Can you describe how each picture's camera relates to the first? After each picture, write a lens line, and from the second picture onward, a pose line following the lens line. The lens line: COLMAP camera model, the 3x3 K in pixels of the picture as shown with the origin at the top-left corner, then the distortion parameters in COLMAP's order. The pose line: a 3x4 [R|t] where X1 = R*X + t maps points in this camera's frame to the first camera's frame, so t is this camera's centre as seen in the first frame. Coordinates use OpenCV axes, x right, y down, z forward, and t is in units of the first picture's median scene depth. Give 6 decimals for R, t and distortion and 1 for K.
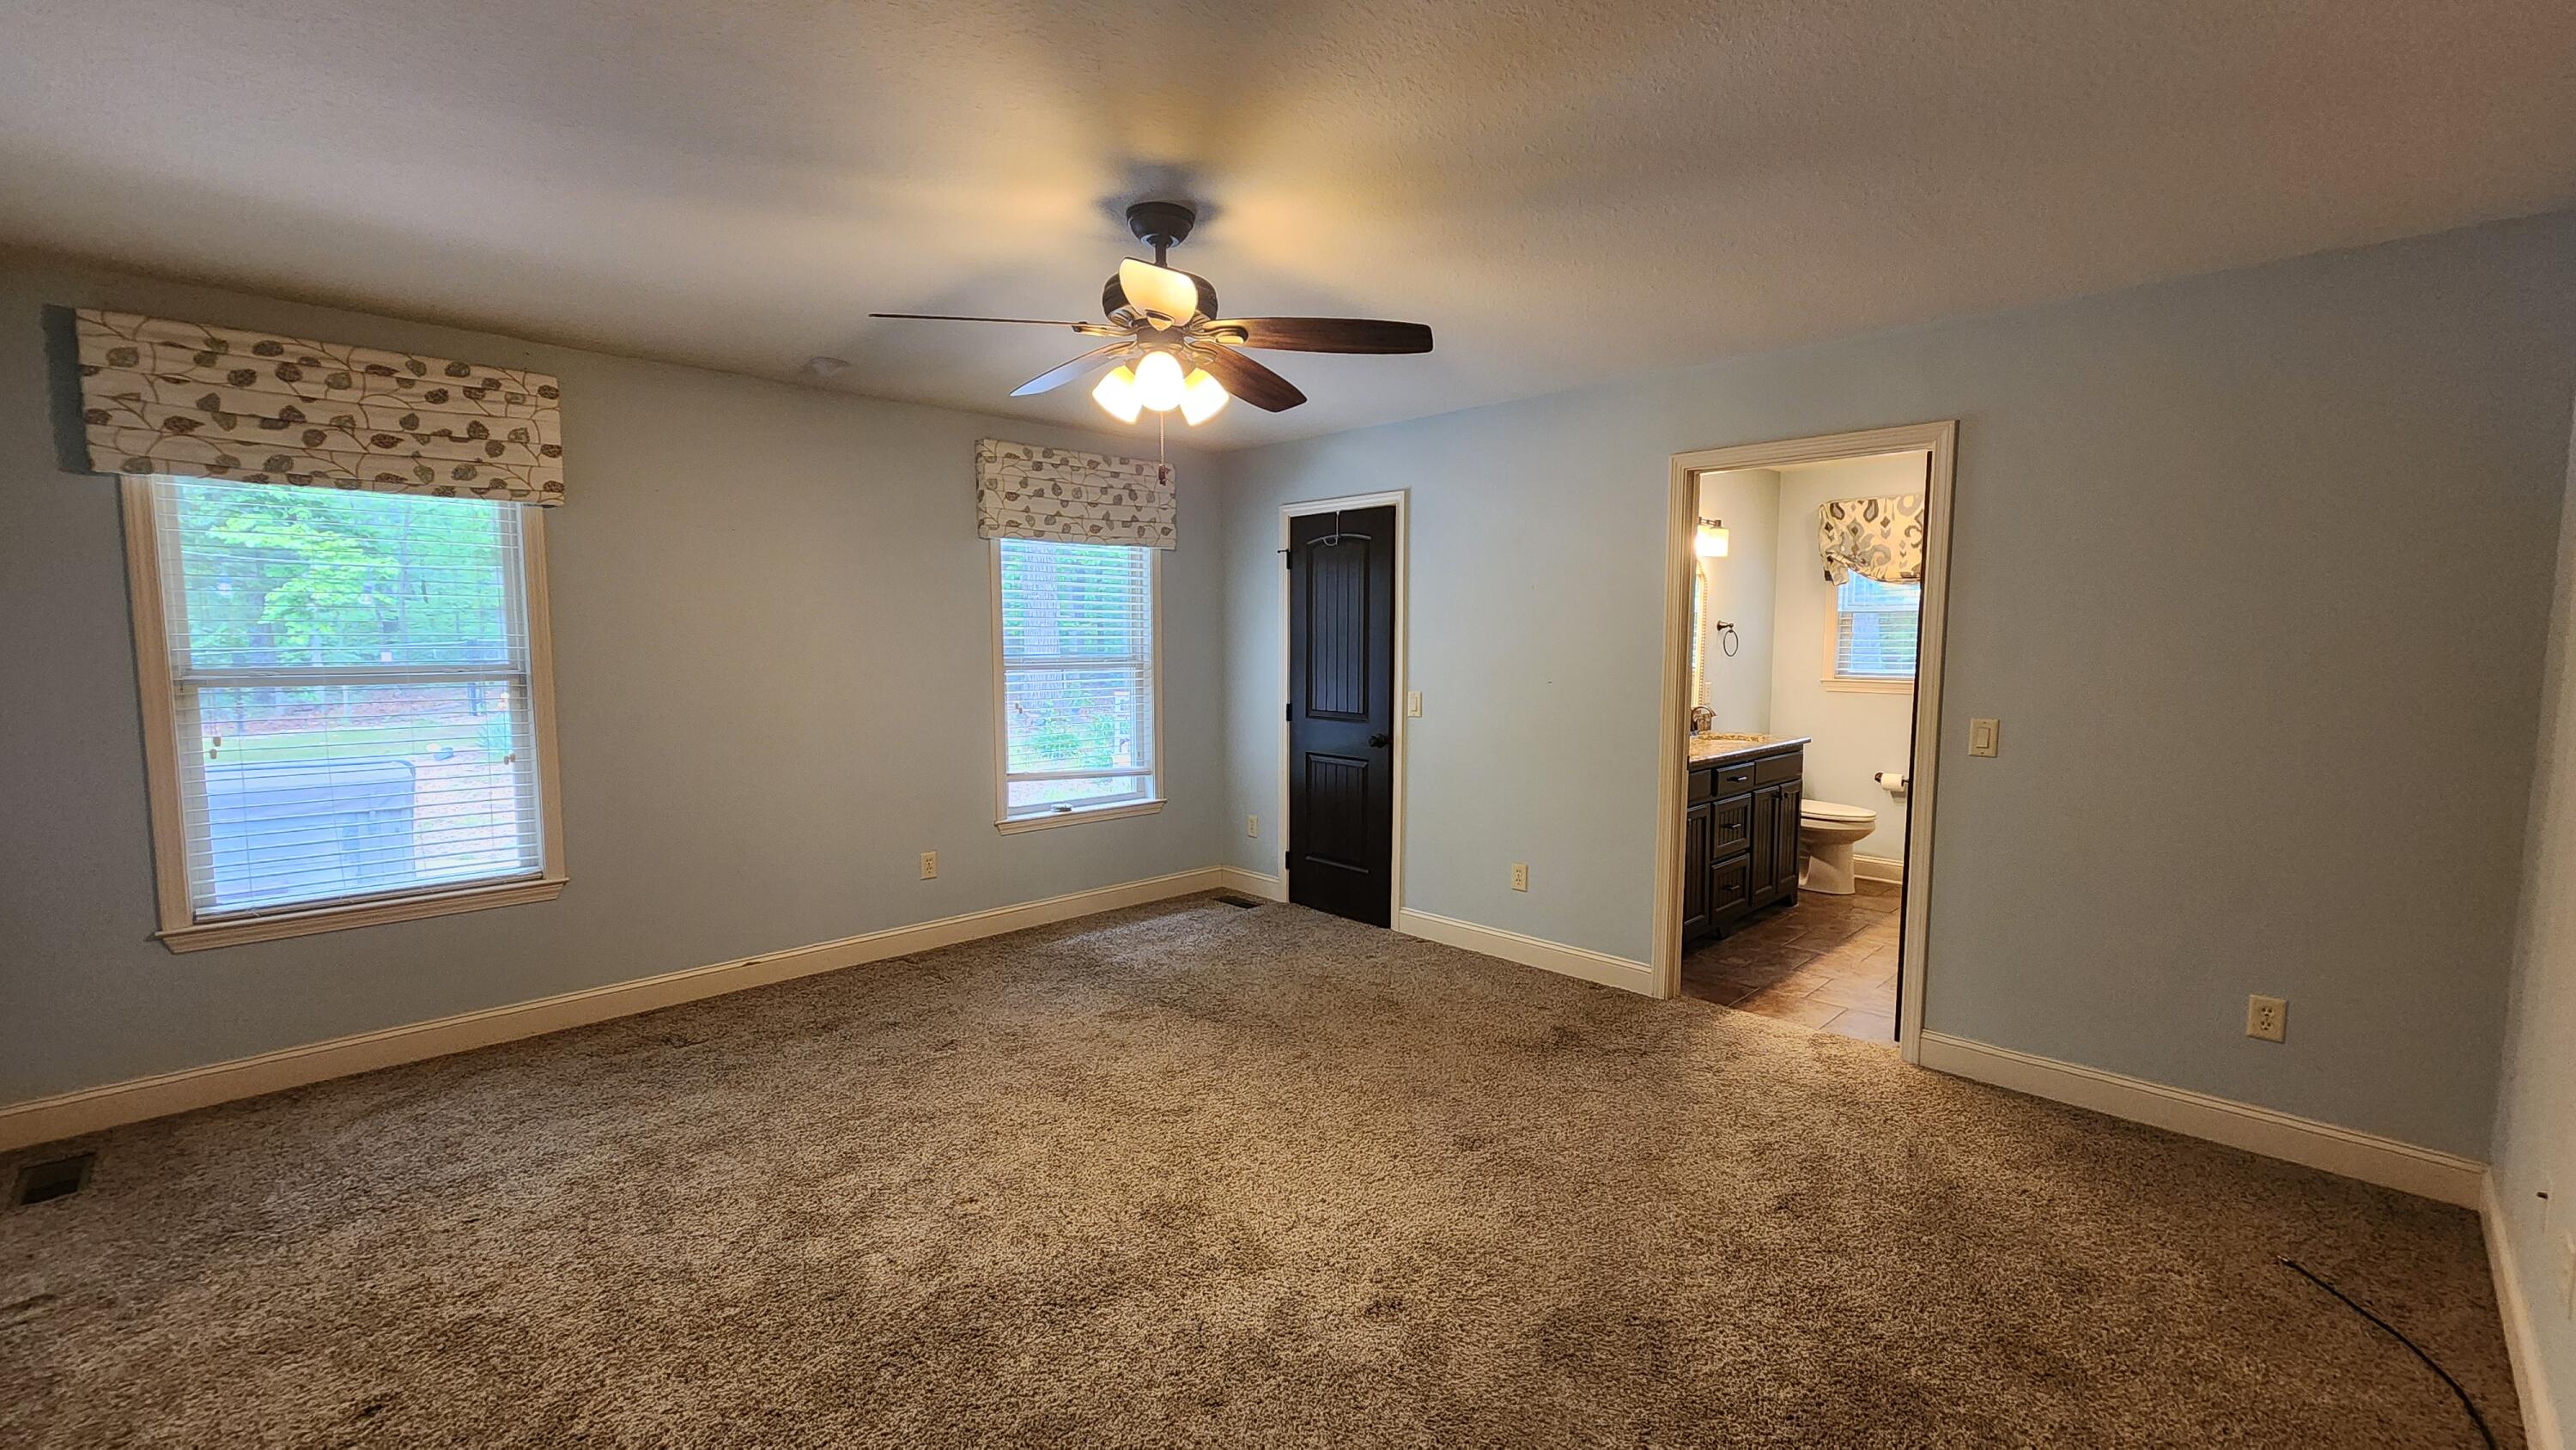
lens RADIAL K [[1060.0, 0, 1291.9], [0, 1060.0, 738.5], [0, 0, 1]] dist [-0.002788, 0.000975]
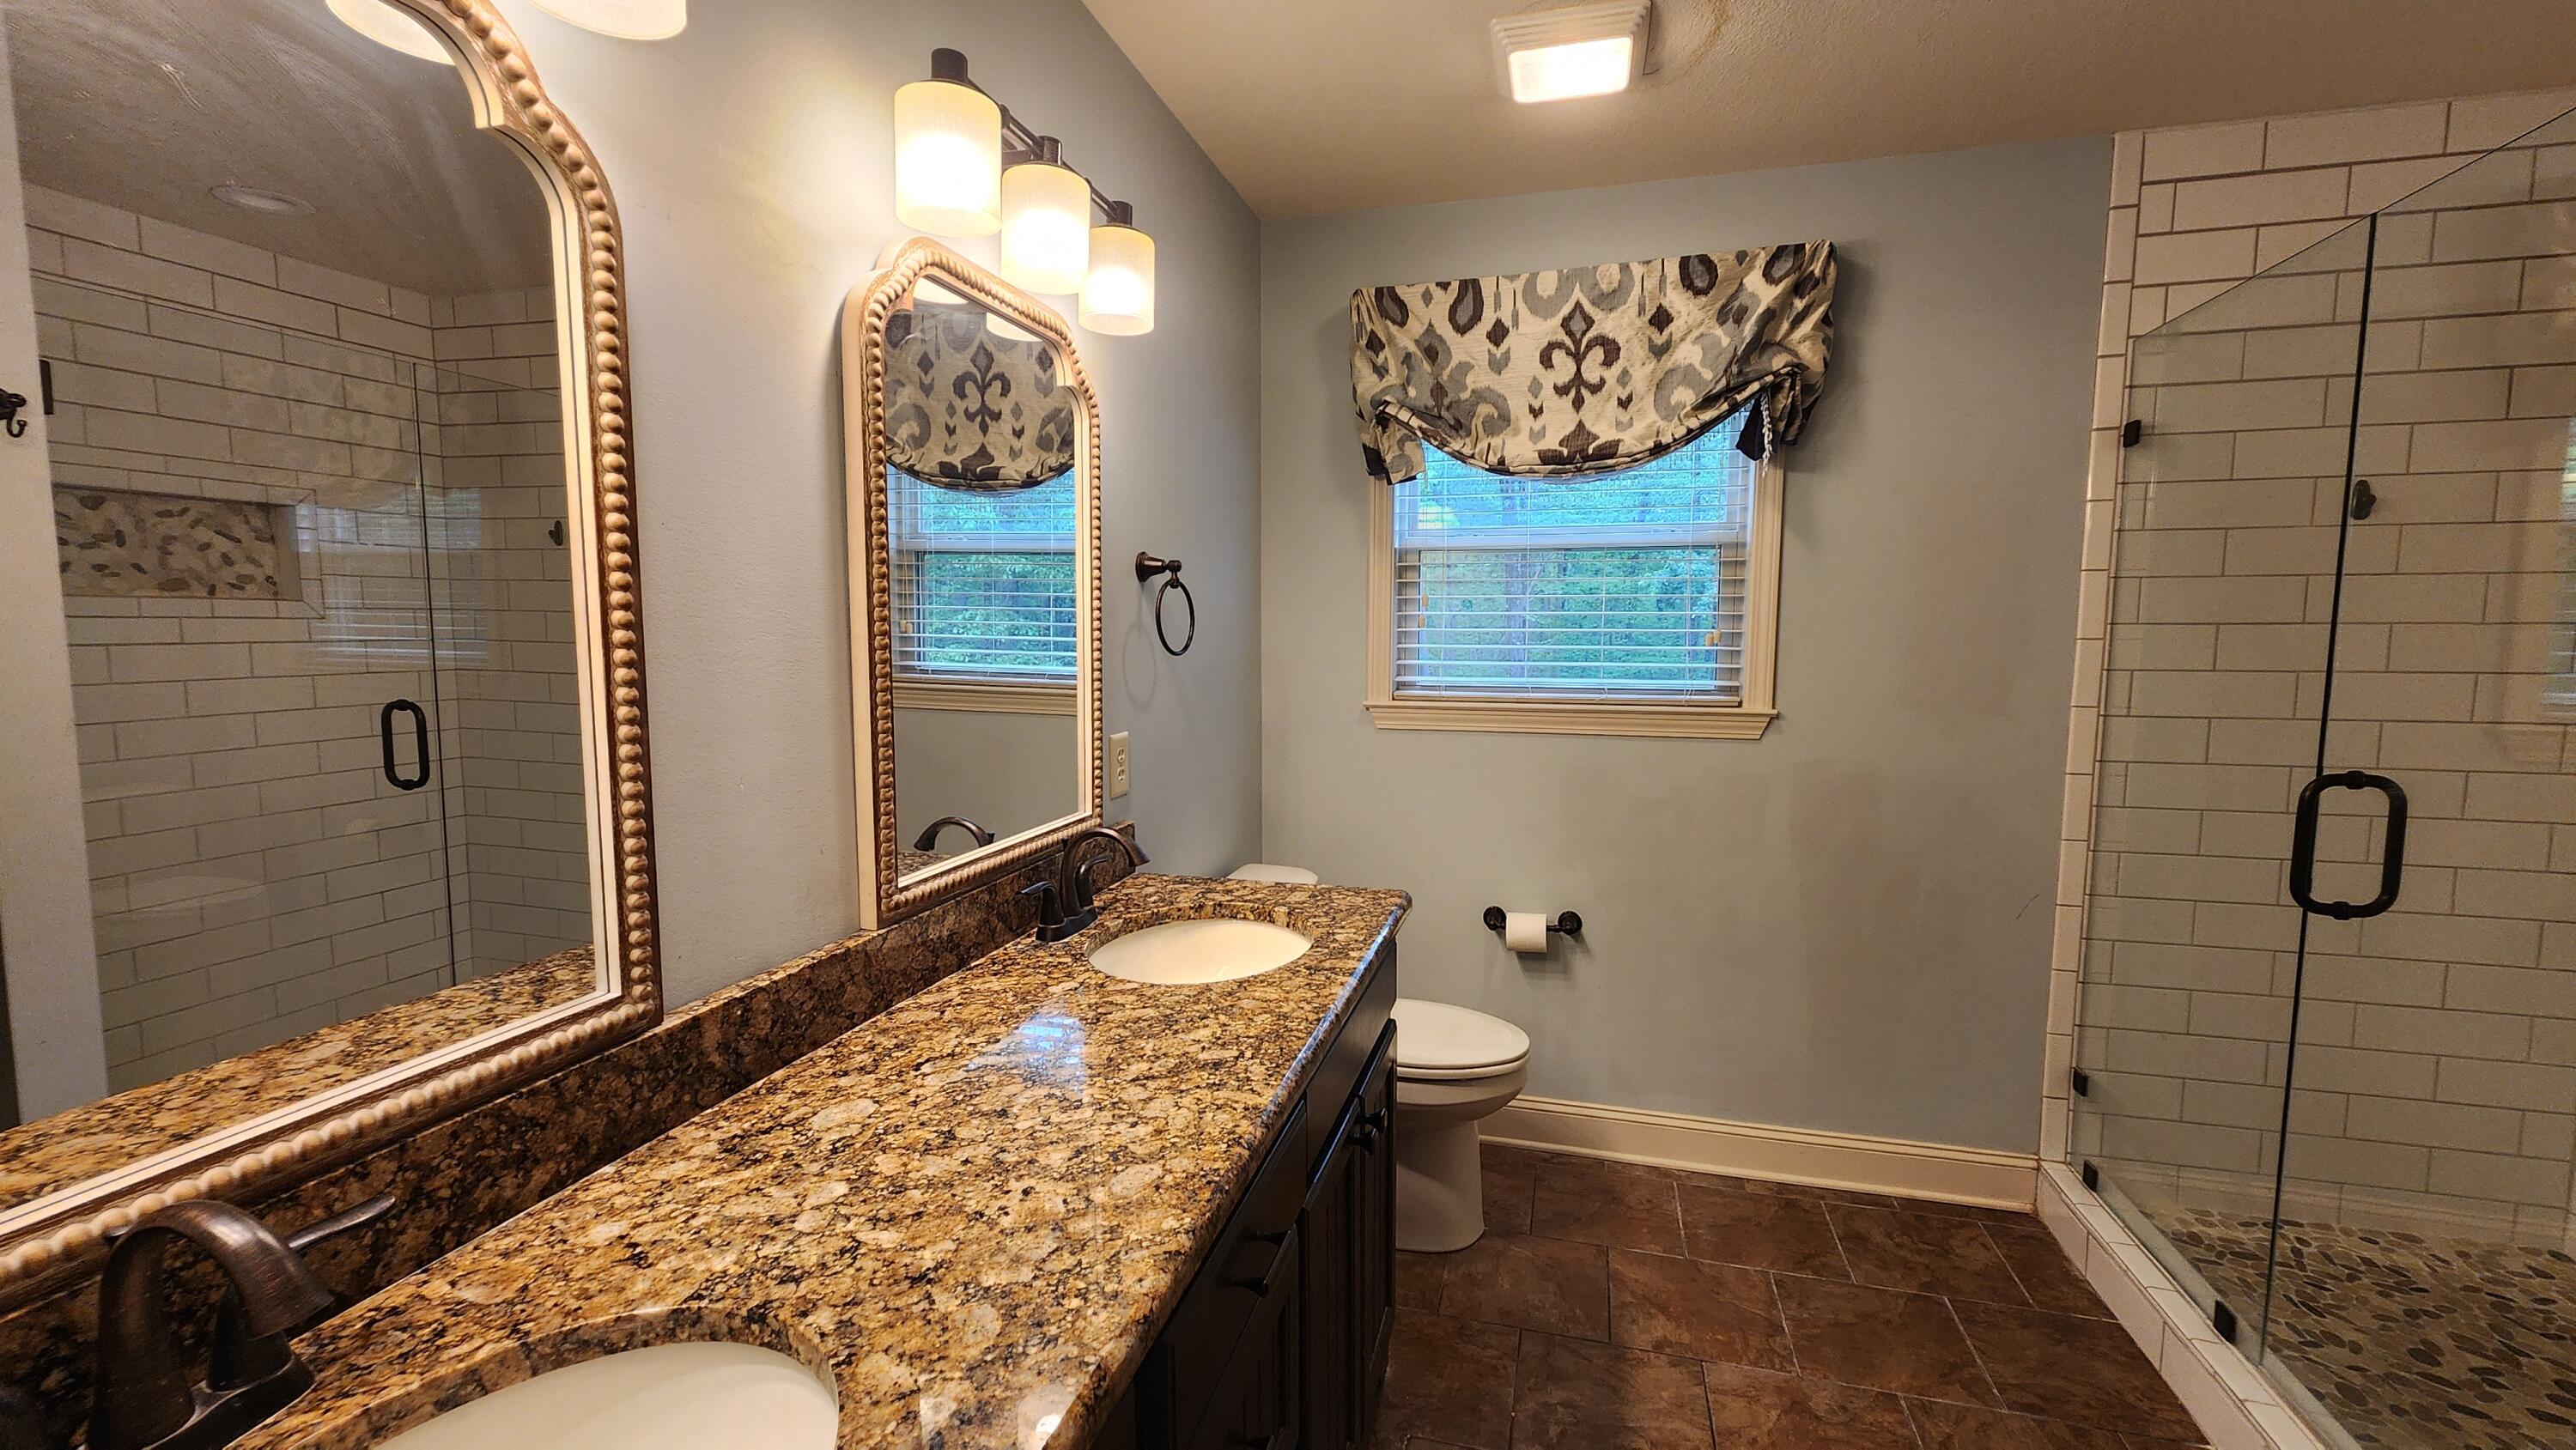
lens RADIAL K [[1060.0, 0, 1294.0], [0, 1060.0, 725.5], [0, 0, 1]] dist [-0.002788, 0.000975]
pose [[0.868721, -0.049683, 0.492803, 0.269726], [0.046905, 0.998737, 0.018005, -0.058016], [-0.493075, 0.007473, 0.869955, 0.666294]]
